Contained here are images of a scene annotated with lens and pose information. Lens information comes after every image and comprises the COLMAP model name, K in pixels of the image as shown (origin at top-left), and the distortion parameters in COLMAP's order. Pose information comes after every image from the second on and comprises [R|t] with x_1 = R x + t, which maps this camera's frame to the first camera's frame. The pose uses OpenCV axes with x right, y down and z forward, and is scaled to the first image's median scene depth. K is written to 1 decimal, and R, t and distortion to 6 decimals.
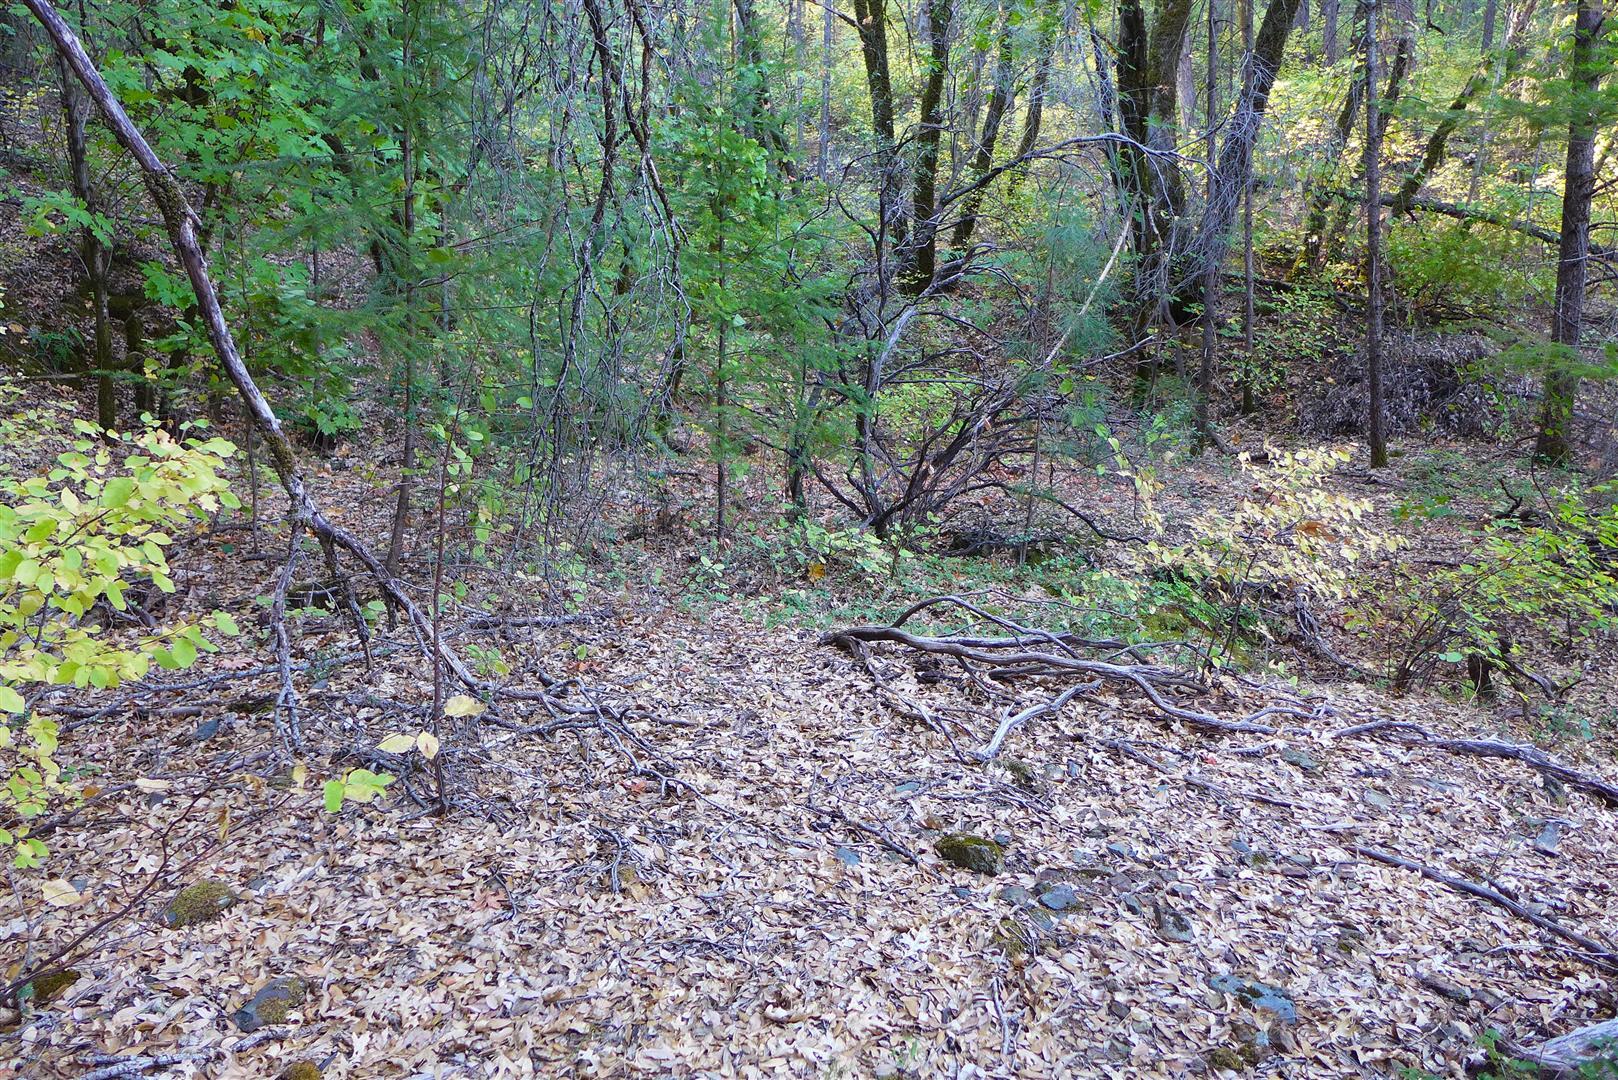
lens RADIAL K [[1121.9, 0, 808.9], [0, 1121.9, 537.4], [0, 0, 1]] dist [-0.048147, 0.013360]
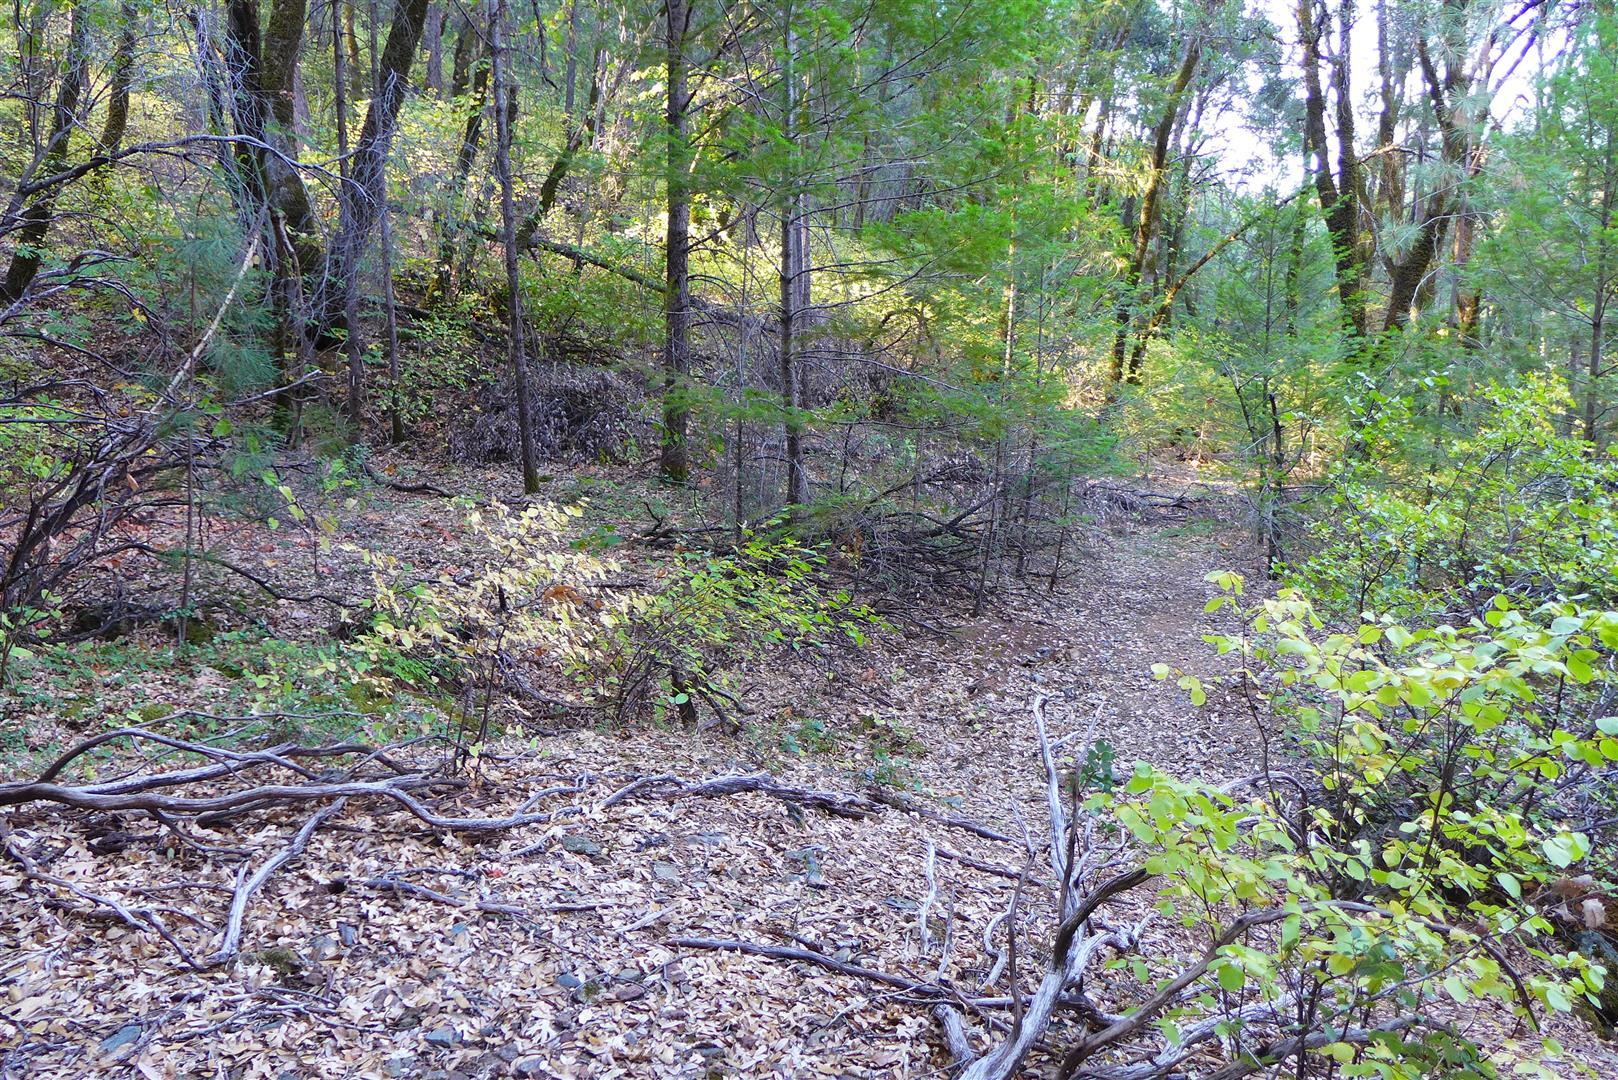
lens RADIAL K [[1121.9, 0, 809.9], [0, 1121.9, 543.5], [0, 0, 1]] dist [-0.048147, 0.013360]
pose [[0.734479, -0.075900, 0.674374, -0.029458], [0.083900, 0.996258, 0.020750, -0.052968], [-0.673425, 0.041340, 0.738099, 0.157383]]
